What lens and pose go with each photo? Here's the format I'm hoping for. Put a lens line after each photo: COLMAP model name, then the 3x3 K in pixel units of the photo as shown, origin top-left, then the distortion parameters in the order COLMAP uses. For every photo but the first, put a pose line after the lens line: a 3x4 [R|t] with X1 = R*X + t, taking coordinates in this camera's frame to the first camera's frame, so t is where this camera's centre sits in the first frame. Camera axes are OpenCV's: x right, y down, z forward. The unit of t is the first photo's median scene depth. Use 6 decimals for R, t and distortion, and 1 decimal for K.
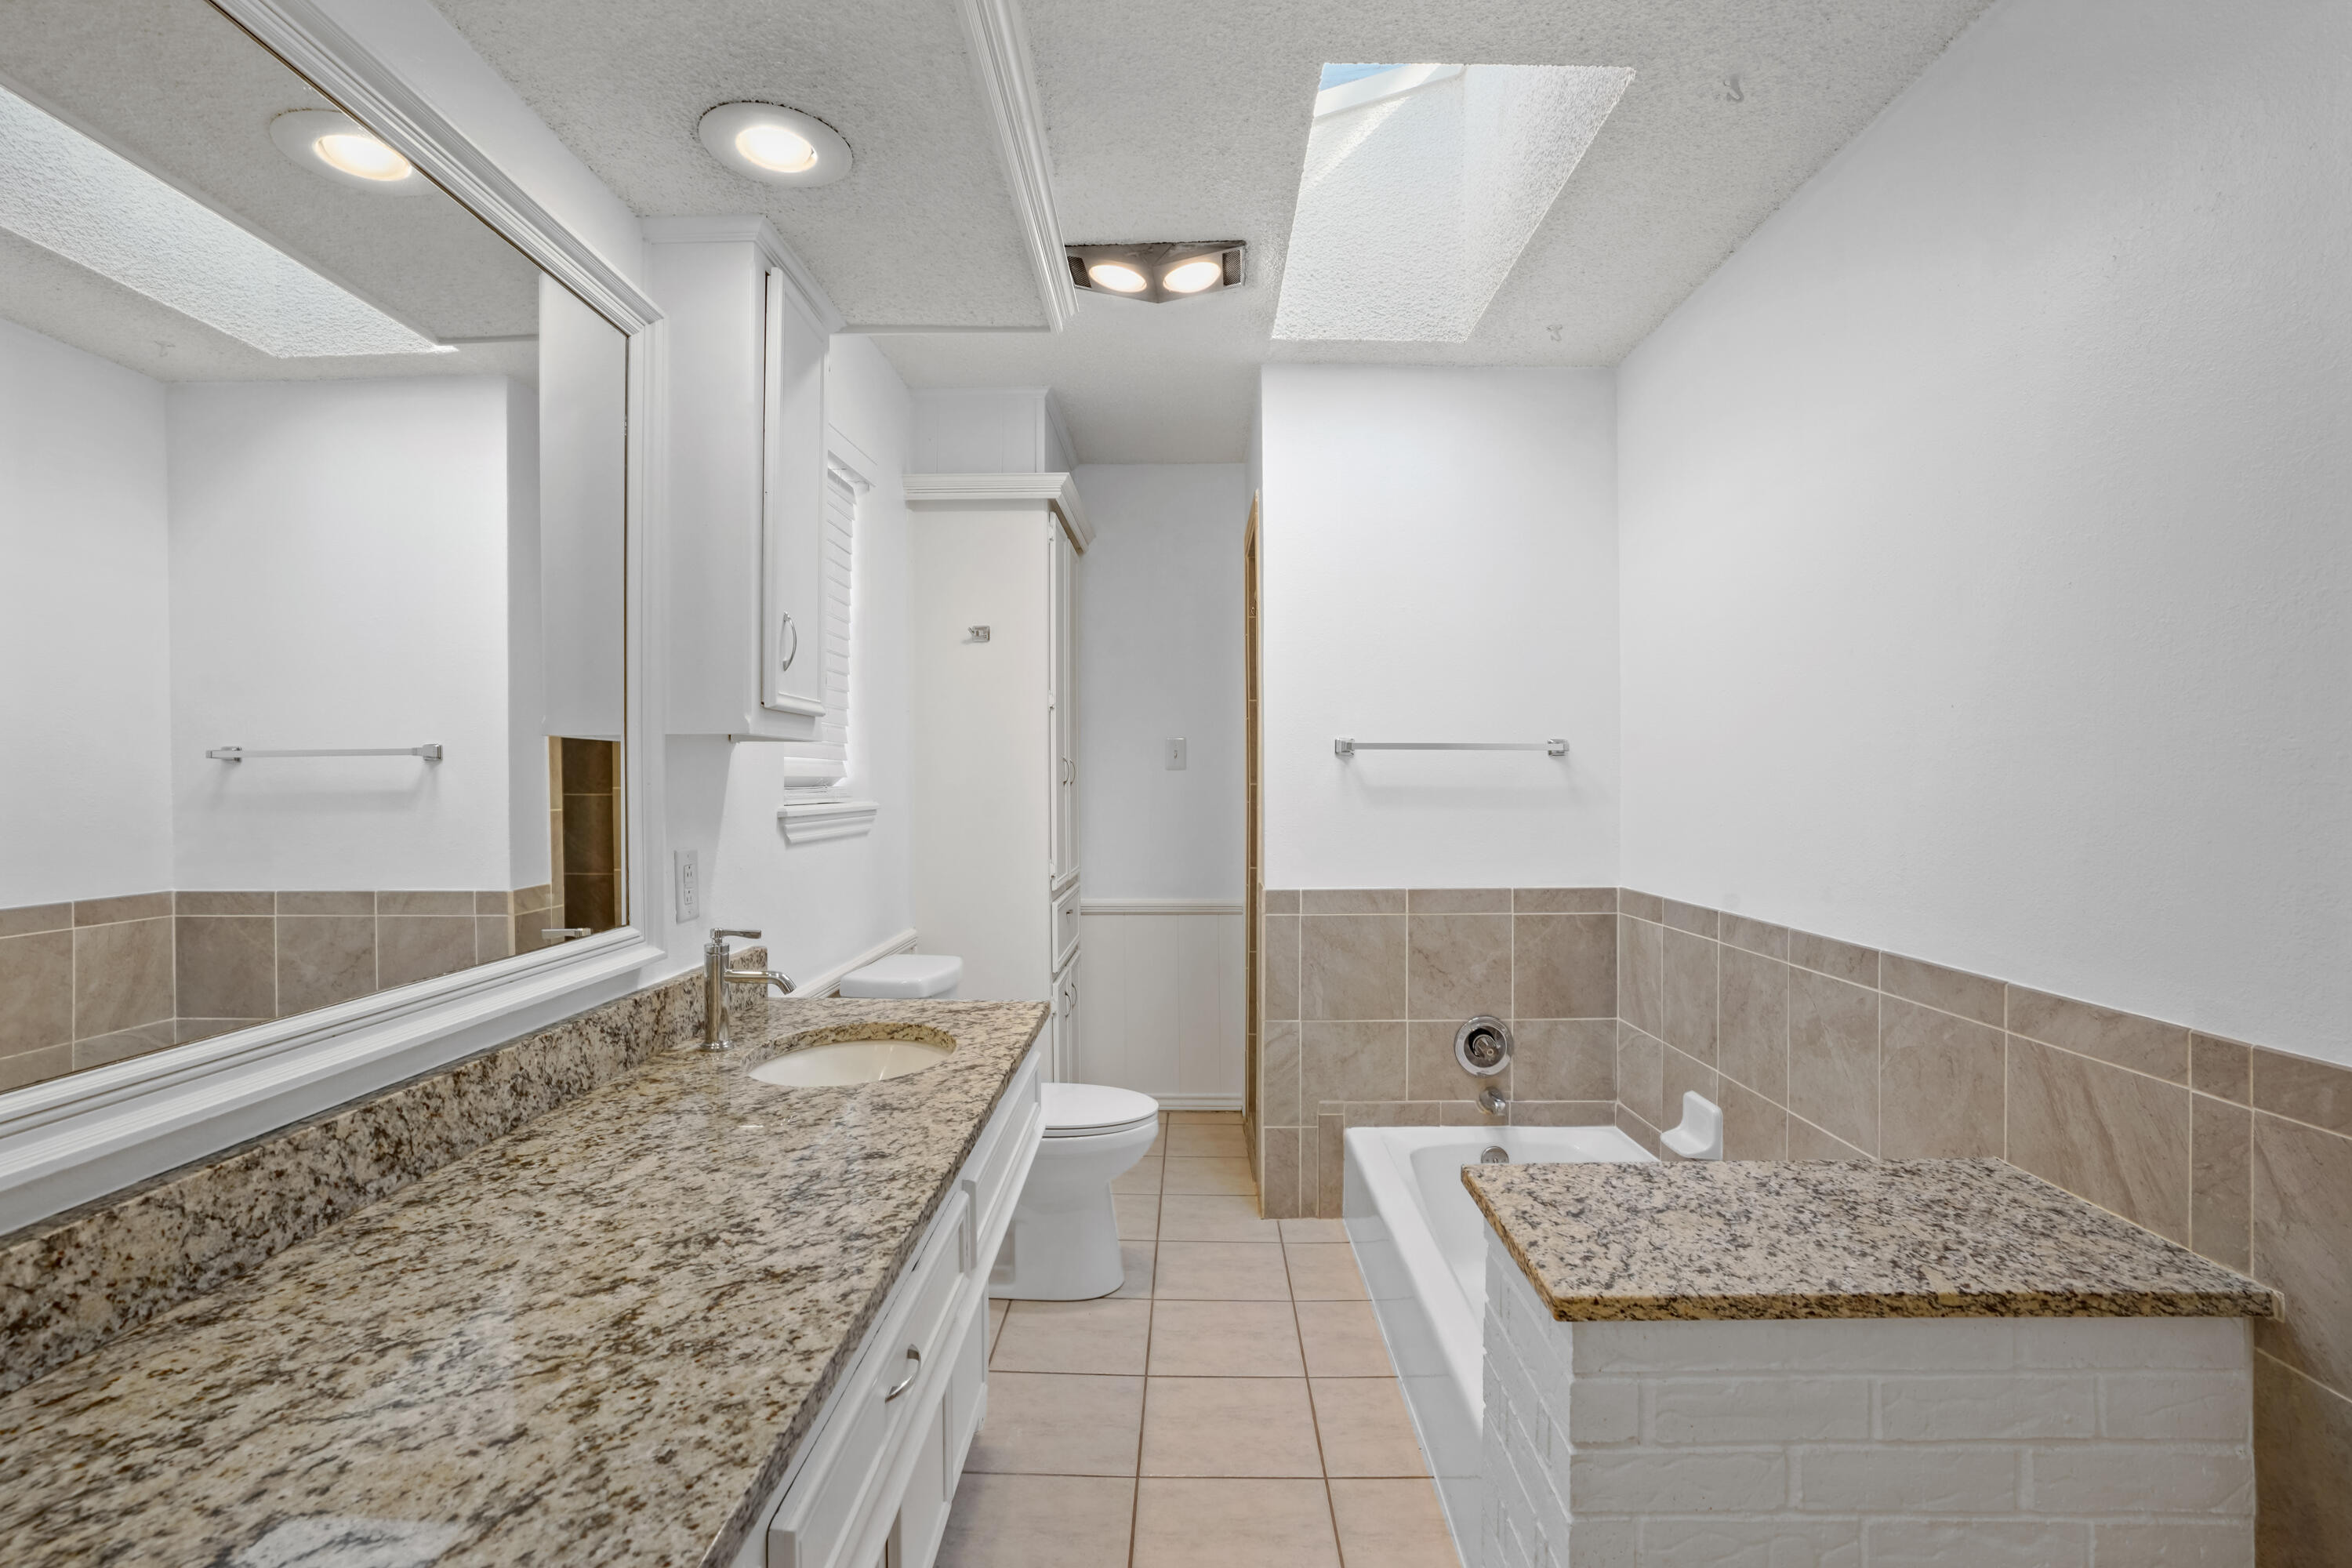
lens RADIAL K [[1098.5, 0, 1176.0], [0, 1098.5, 784.0], [0, 0, 1]] dist [-0.057806, 0.025924]
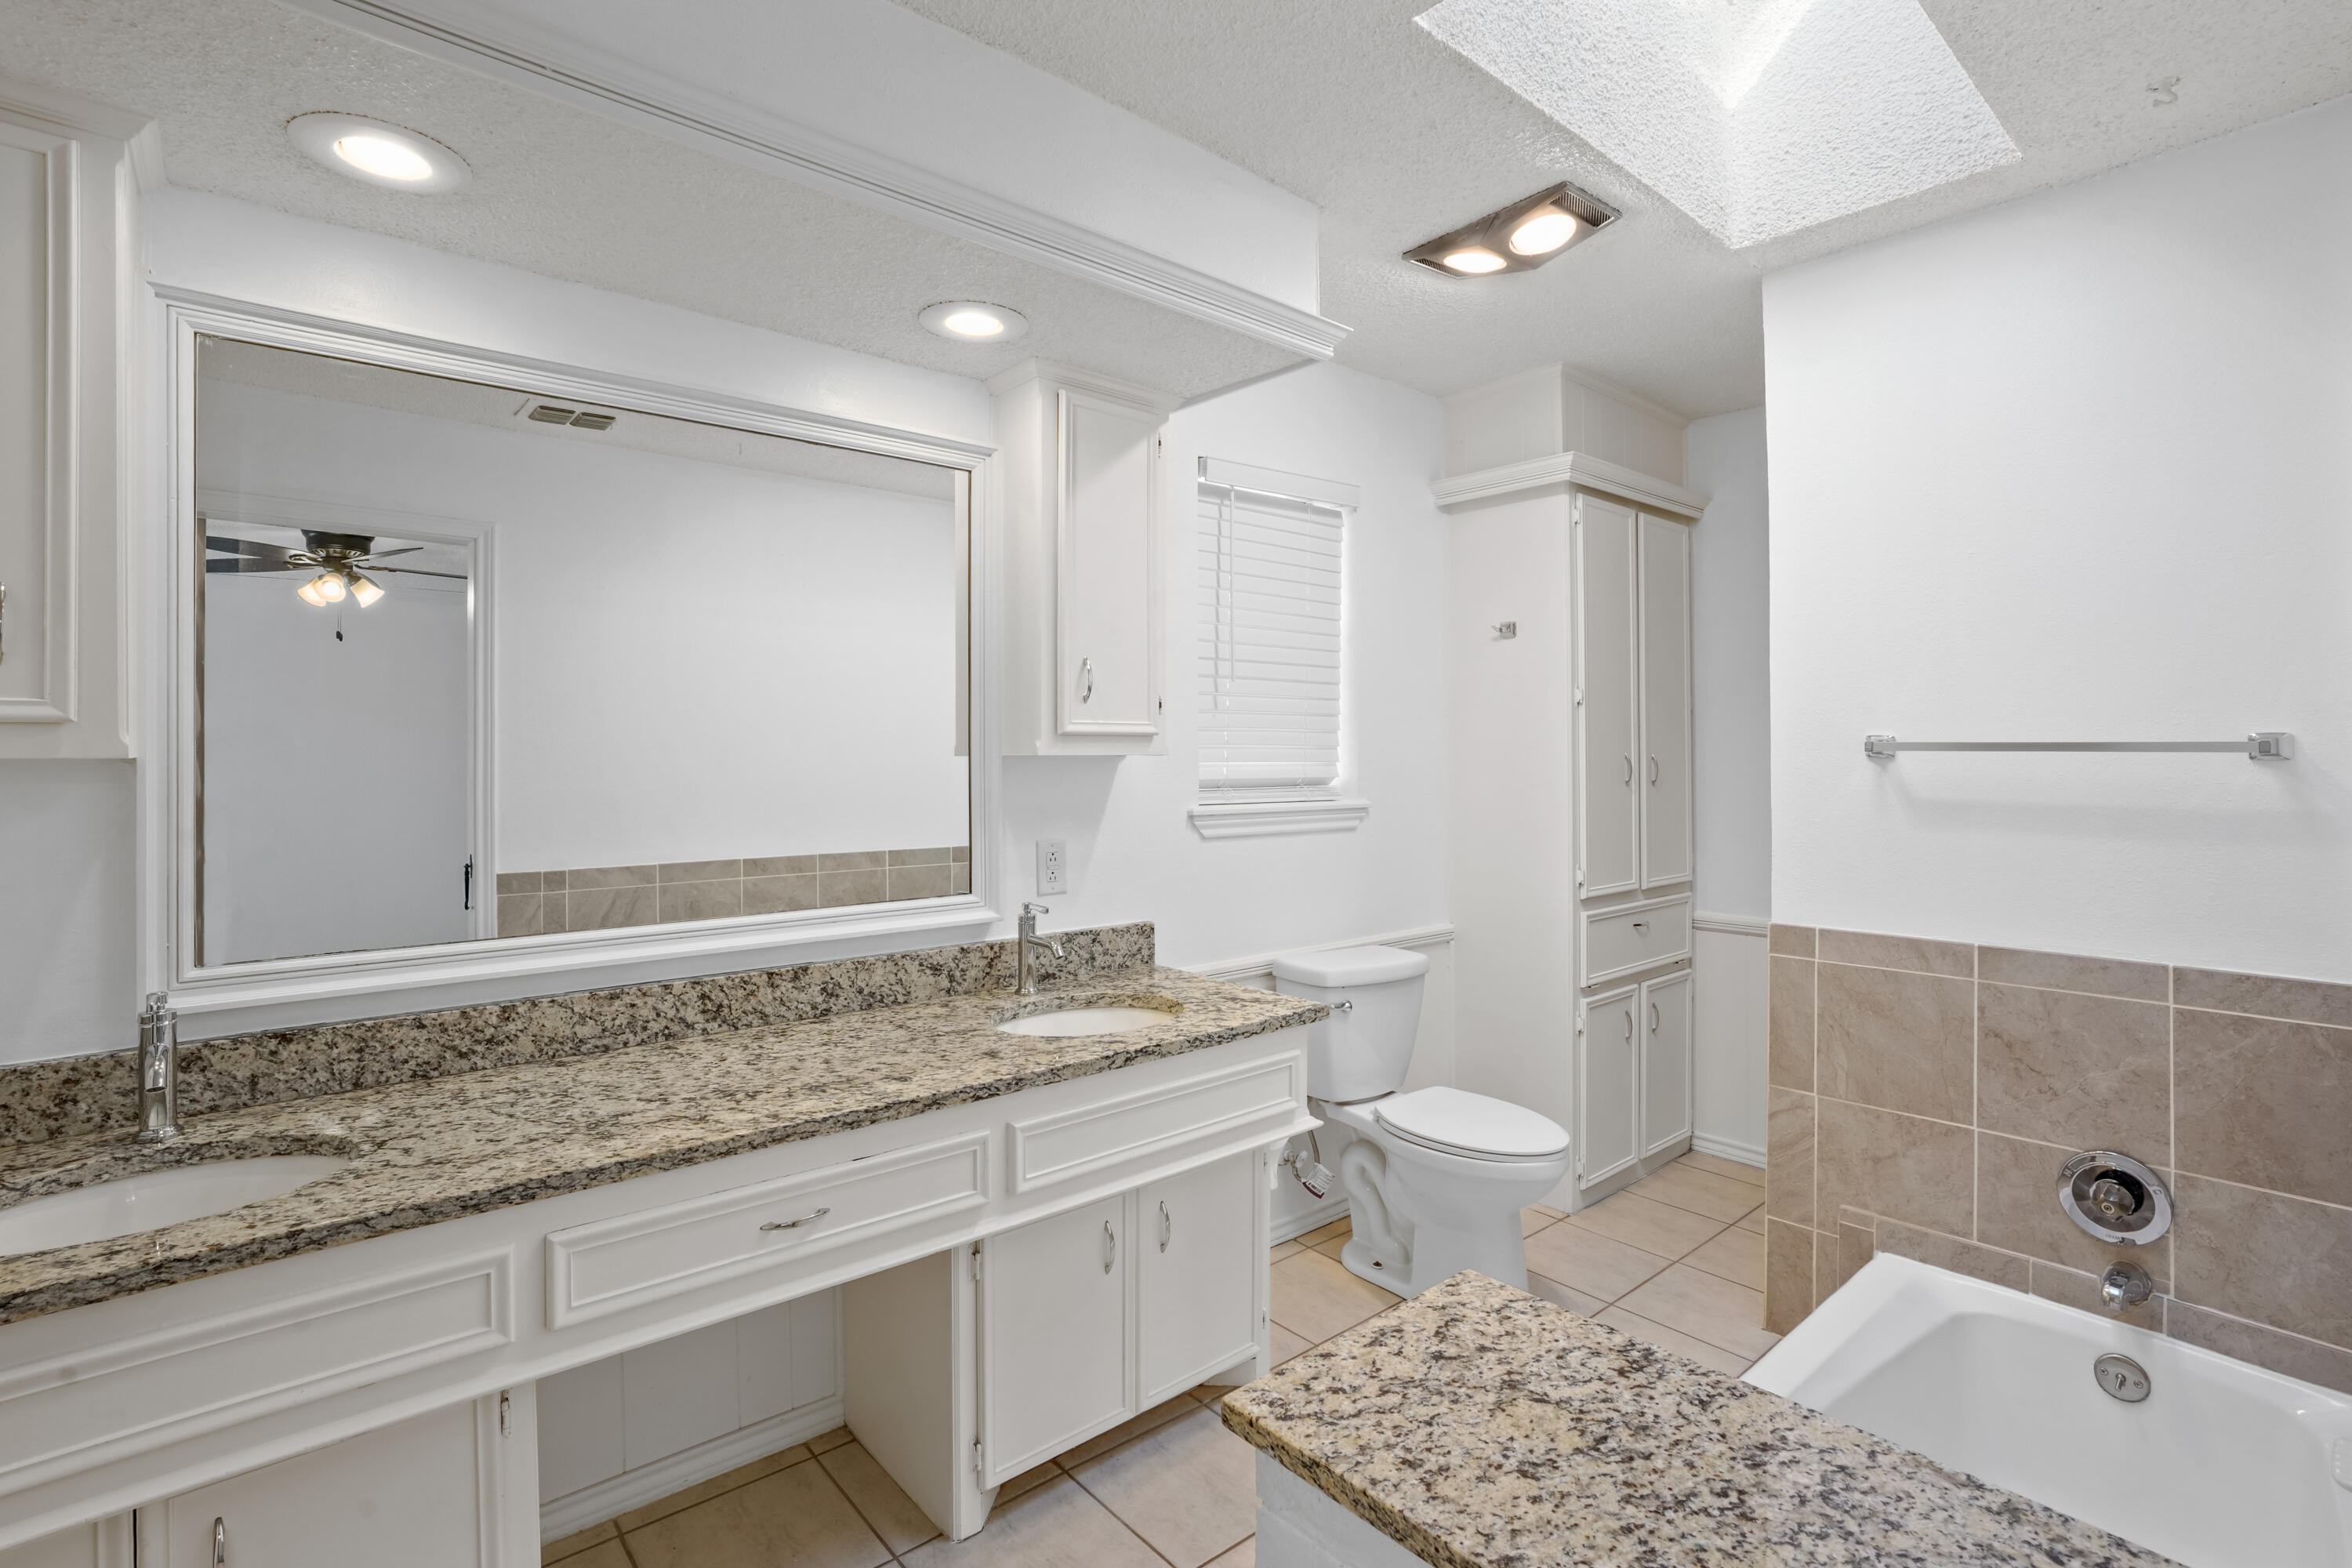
lens RADIAL K [[1101.7, 0, 1173.3], [0, 1101.7, 756.5], [0, 0, 1]] dist [-0.060481, 0.027106]
pose [[0.658210, 0.002995, -0.752828, 0.721018], [-0.003565, 0.999993, 0.000861, -0.047923], [0.752826, 0.002117, 0.658216, 0.261176]]
